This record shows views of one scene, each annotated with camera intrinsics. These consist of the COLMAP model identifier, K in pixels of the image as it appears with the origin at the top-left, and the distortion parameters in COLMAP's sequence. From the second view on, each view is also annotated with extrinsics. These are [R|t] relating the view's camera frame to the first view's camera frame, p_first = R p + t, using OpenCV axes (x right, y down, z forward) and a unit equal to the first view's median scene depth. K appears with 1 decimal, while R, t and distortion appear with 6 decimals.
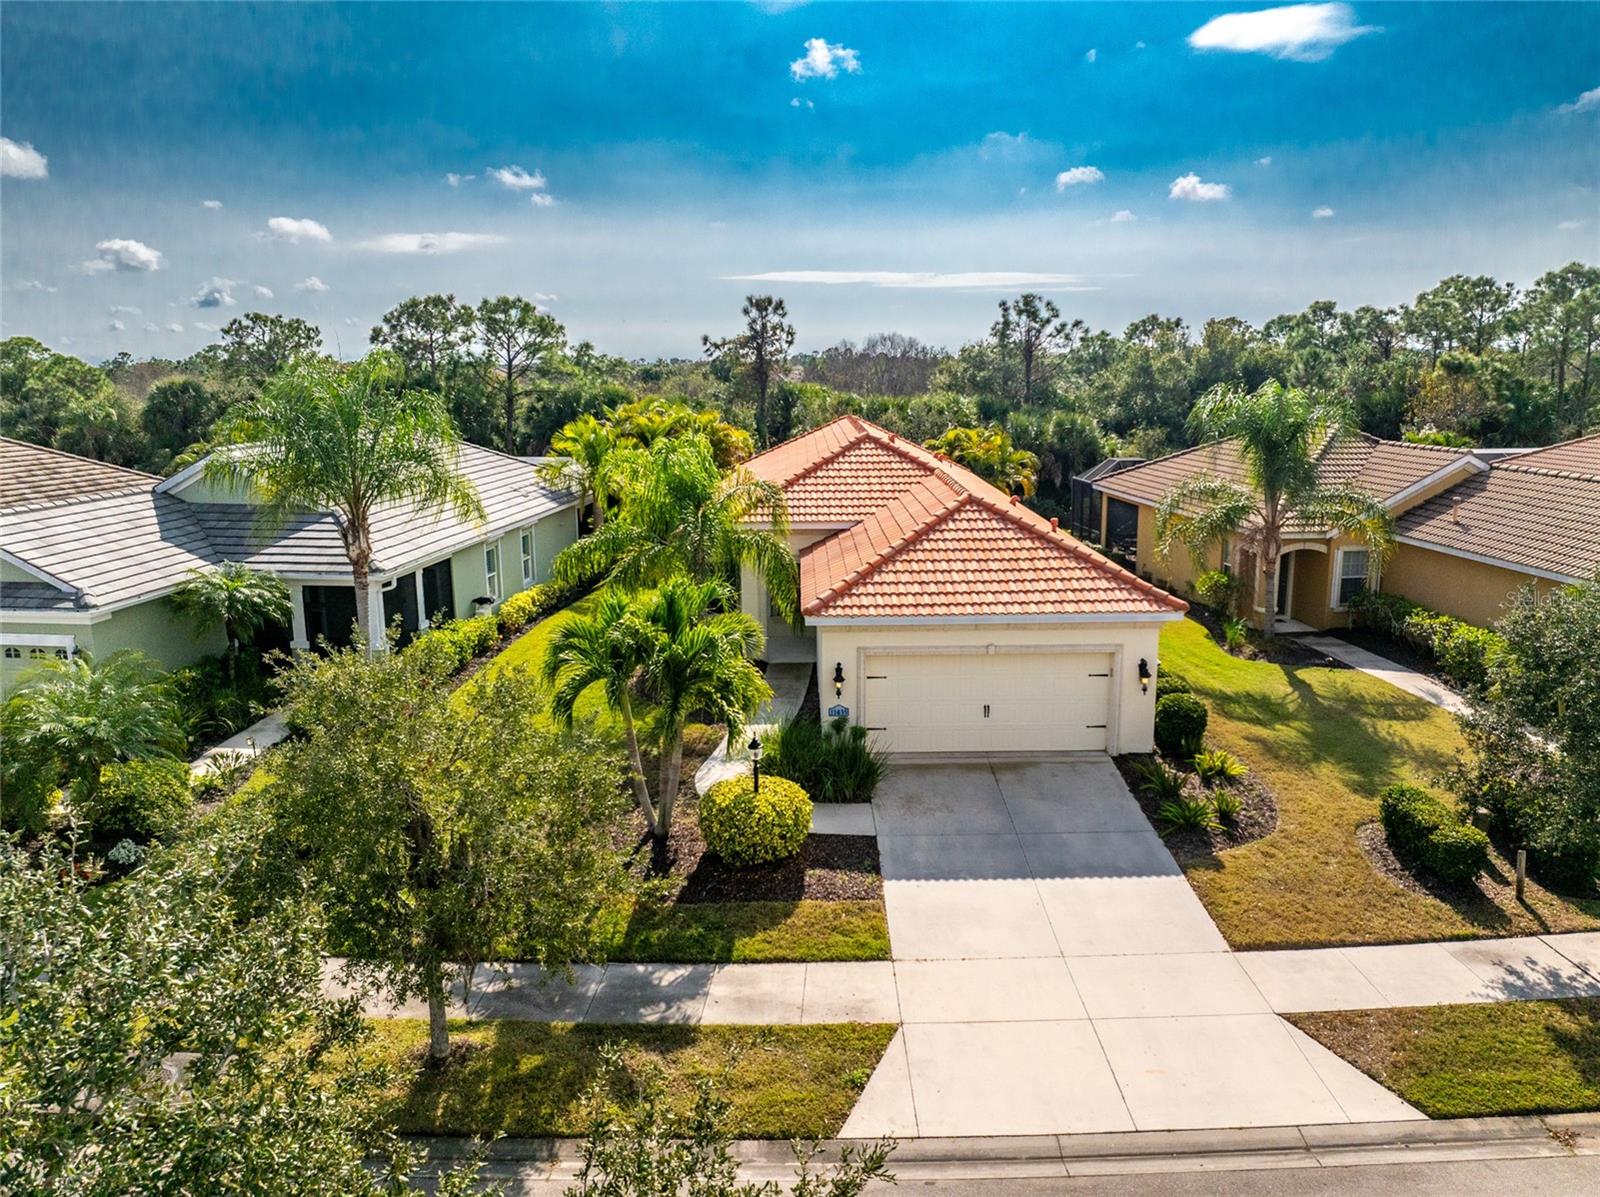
lens RADIAL K [[1149.9, 0, 800.0], [0, 1149.9, 598.5], [0, 0, 1]] dist [-0.049205, 0.020923]
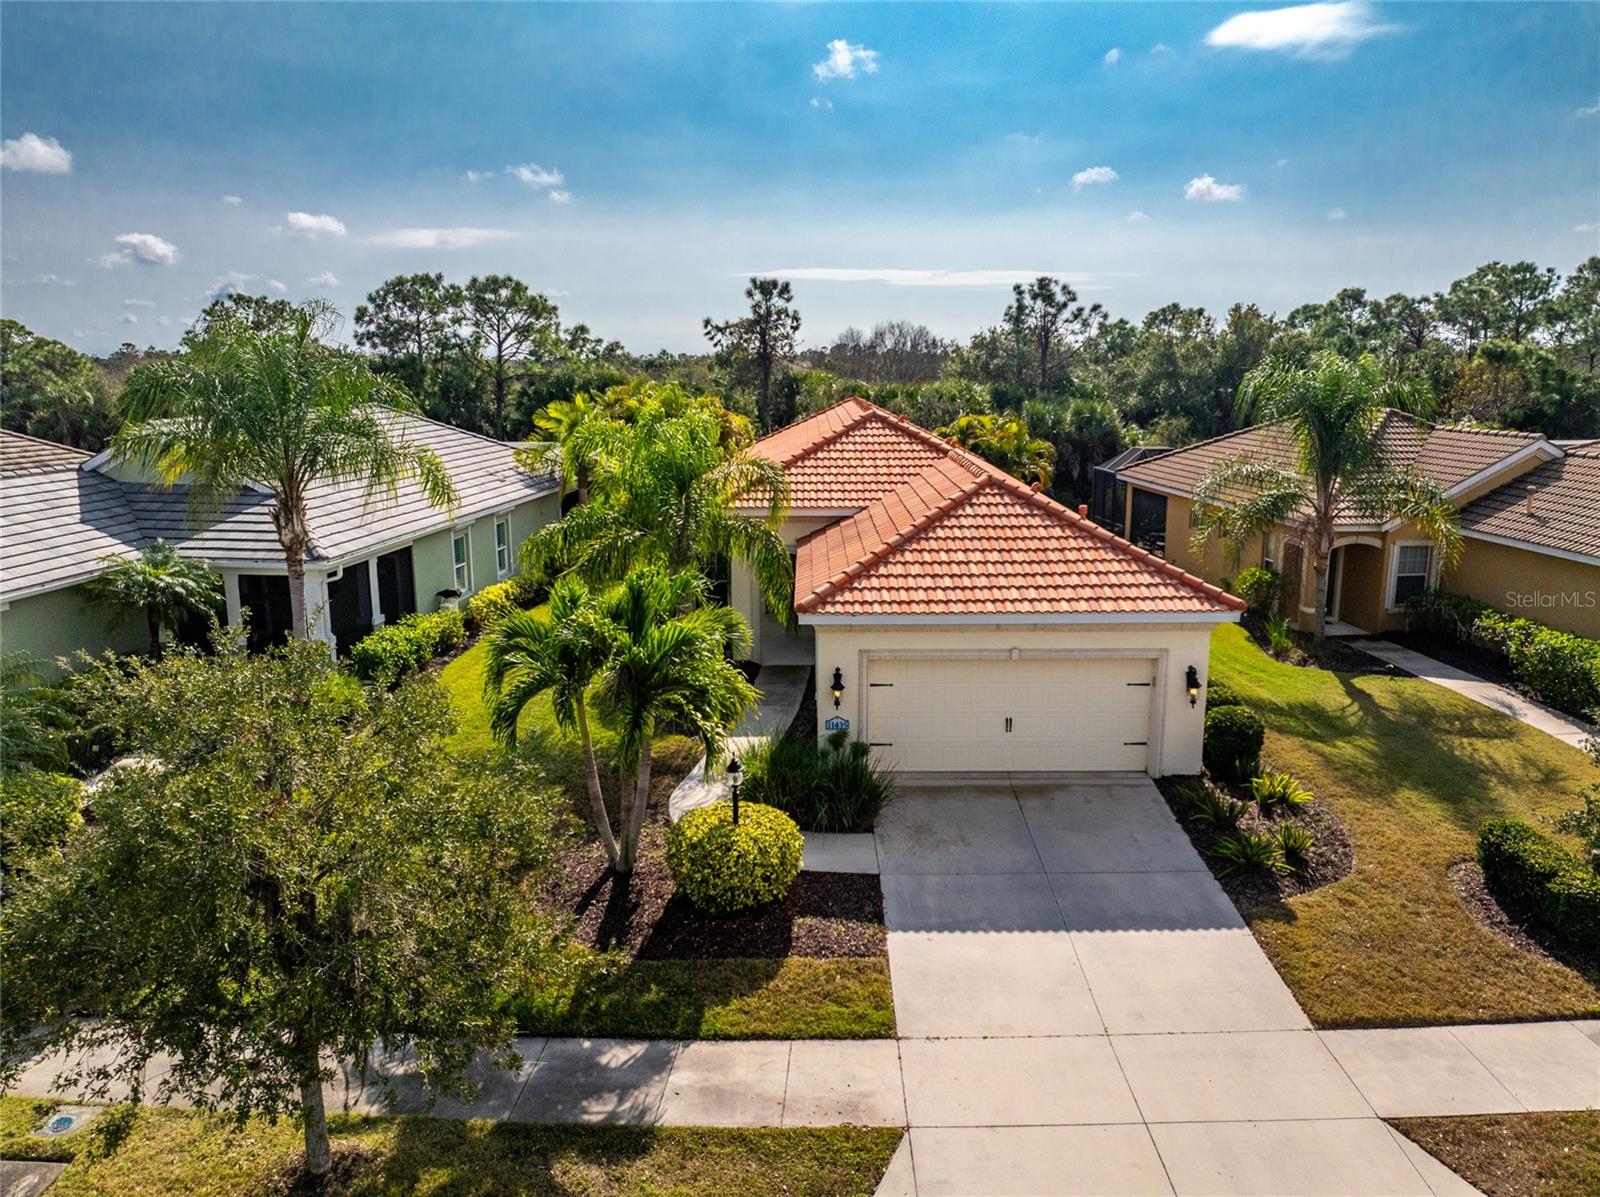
lens RADIAL K [[1149.9, 0, 800.0], [0, 1149.9, 598.5], [0, 0, 1]] dist [-0.049205, 0.020923]
pose [[0.999952, 0.007537, -0.006330, 0.010467], [-0.007522, 0.999969, 0.002408, 0.002115], [0.006348, -0.002361, 0.999977, 0.136884]]
